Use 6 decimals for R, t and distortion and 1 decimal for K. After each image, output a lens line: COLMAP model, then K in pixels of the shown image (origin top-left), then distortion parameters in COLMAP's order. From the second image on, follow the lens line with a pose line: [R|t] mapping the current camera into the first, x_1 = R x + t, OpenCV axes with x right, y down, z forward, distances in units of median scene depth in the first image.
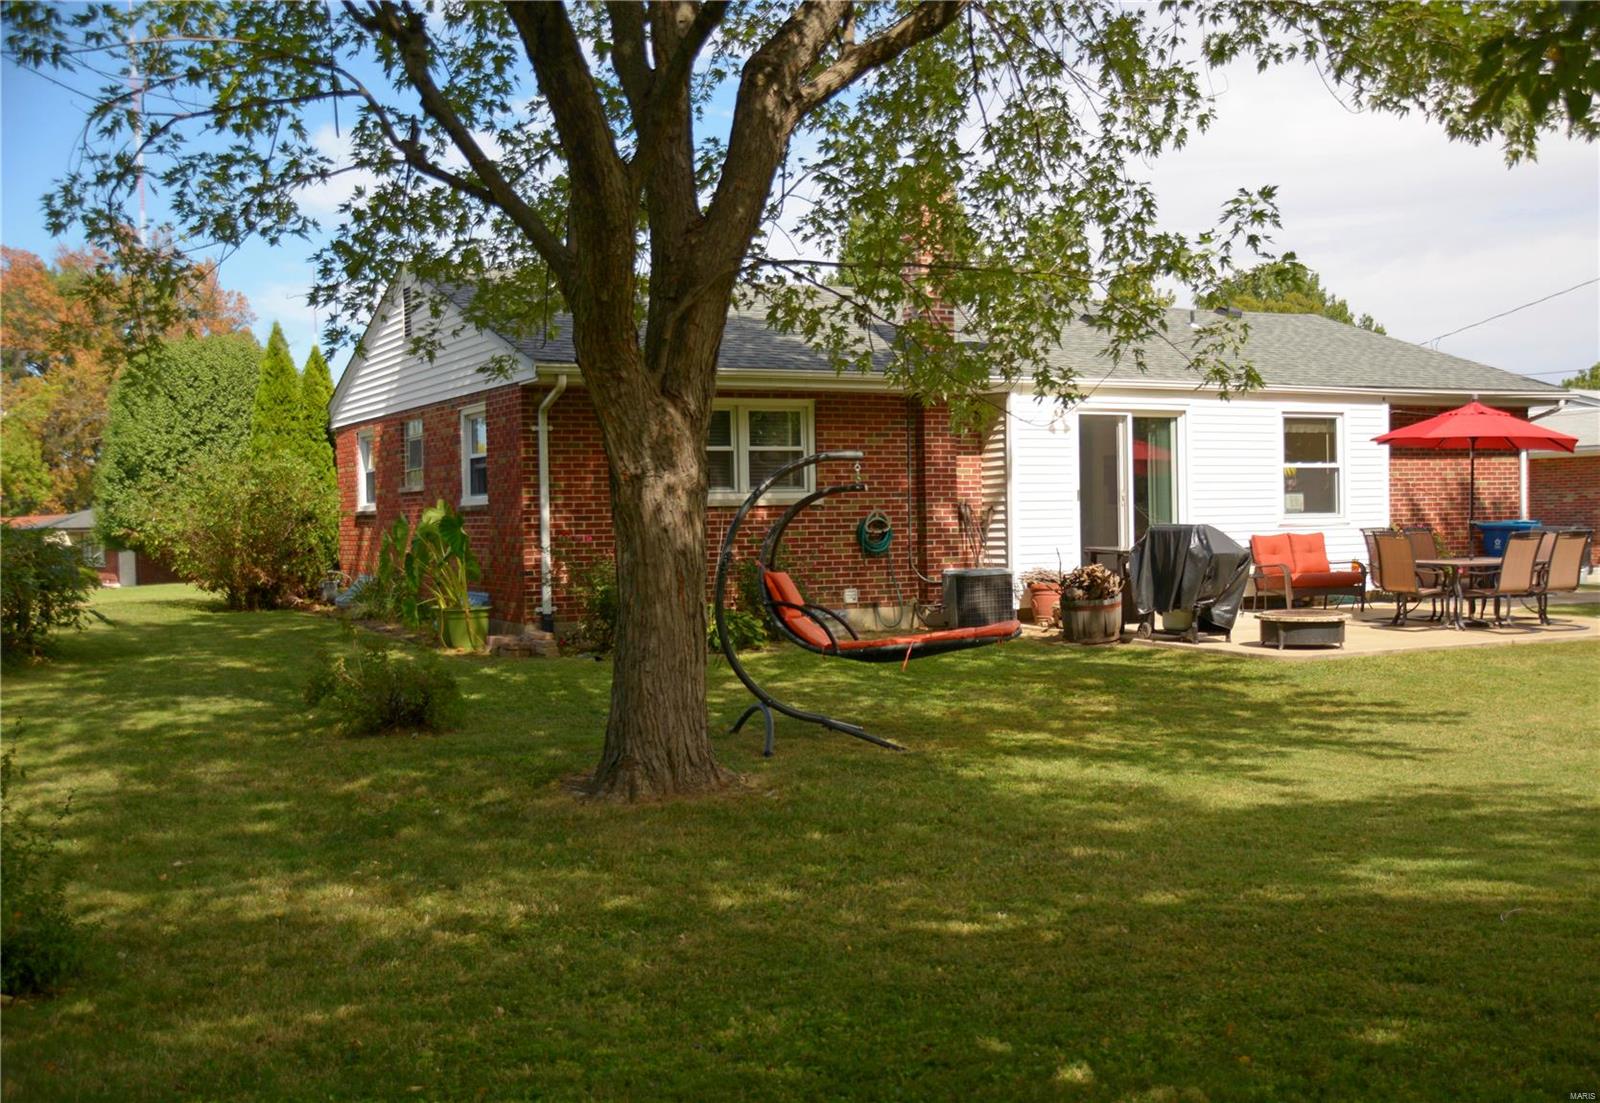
lens RADIAL K [[1546.3, 0, 800.0], [0, 1546.3, 551.5], [0, 0, 1]] dist [0.008247, 0.011297]
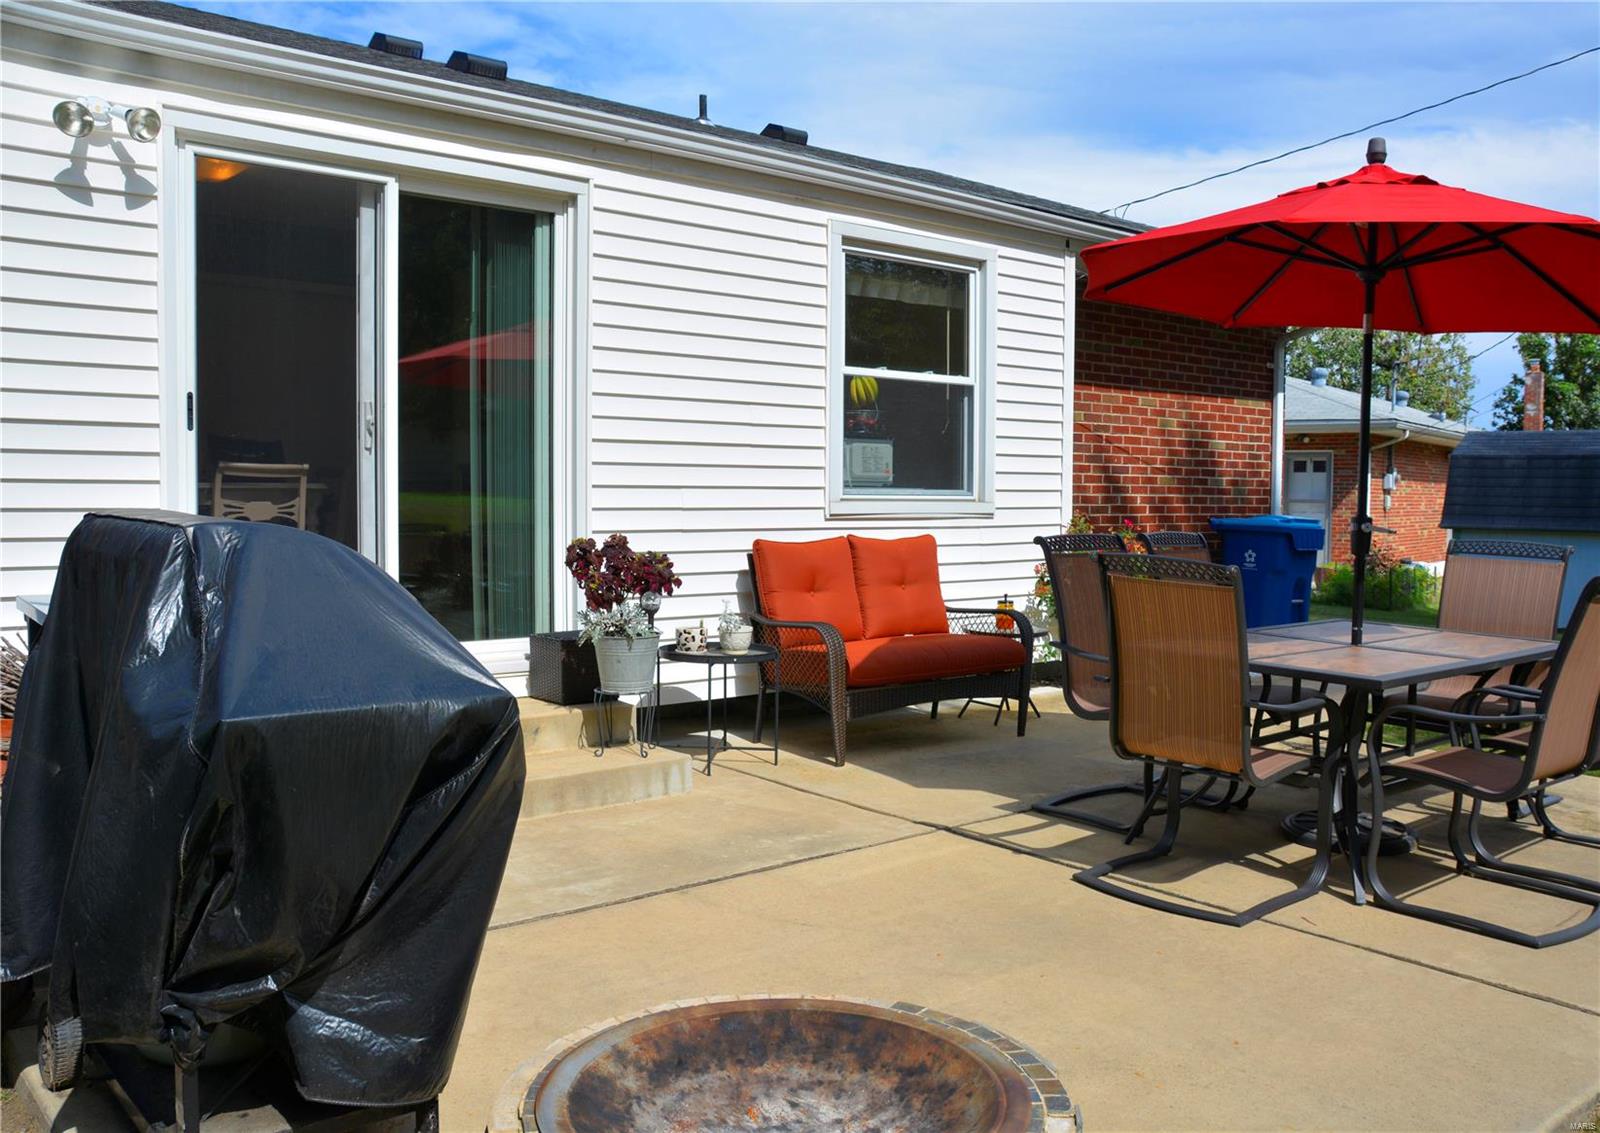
lens RADIAL K [[1332.8, 0, 800.0], [0, 1332.8, 566.5], [0, 0, 1]] dist [-0.000546, -0.000261]
pose [[0.976820, 0.011255, 0.213766, 0.222259], [-0.017610, 0.999457, 0.027849, -0.013216], [-0.213336, -0.030968, 0.976488, 0.645444]]
